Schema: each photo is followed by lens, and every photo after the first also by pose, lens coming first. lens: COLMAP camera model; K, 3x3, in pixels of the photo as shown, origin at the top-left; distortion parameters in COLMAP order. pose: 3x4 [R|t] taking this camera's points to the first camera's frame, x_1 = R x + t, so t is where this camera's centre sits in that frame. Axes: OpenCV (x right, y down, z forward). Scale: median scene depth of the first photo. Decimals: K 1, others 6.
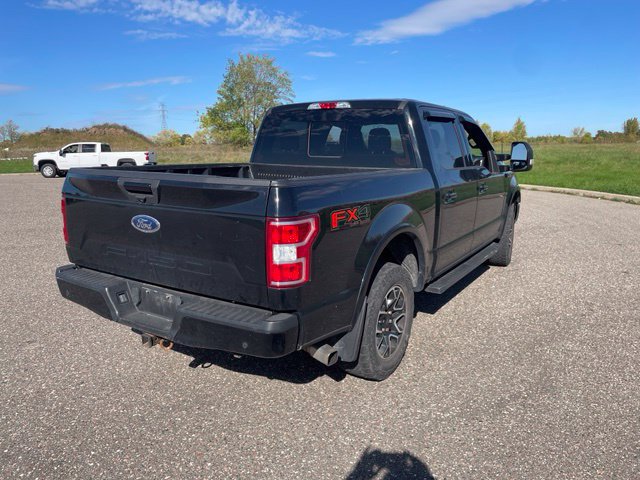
lens RADIAL K [[480.7, 0, 319.2], [0, 480.7, 255.2], [0, 0, 1]] dist [0.007522, -0.000553]
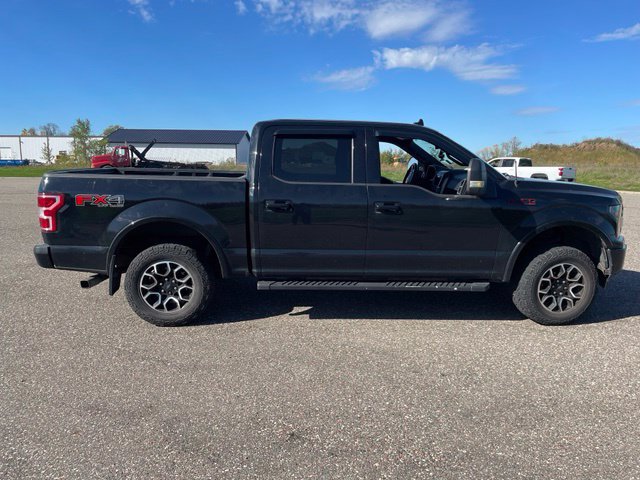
lens RADIAL K [[480.7, 0, 319.2], [0, 480.7, 255.2], [0, 0, 1]] dist [0.007522, -0.000553]
pose [[0.586752, 0.170410, -0.791633, 0.153826], [-0.194051, 0.978711, 0.066852, -0.012914], [0.786172, 0.114392, 0.607328, 0.052836]]
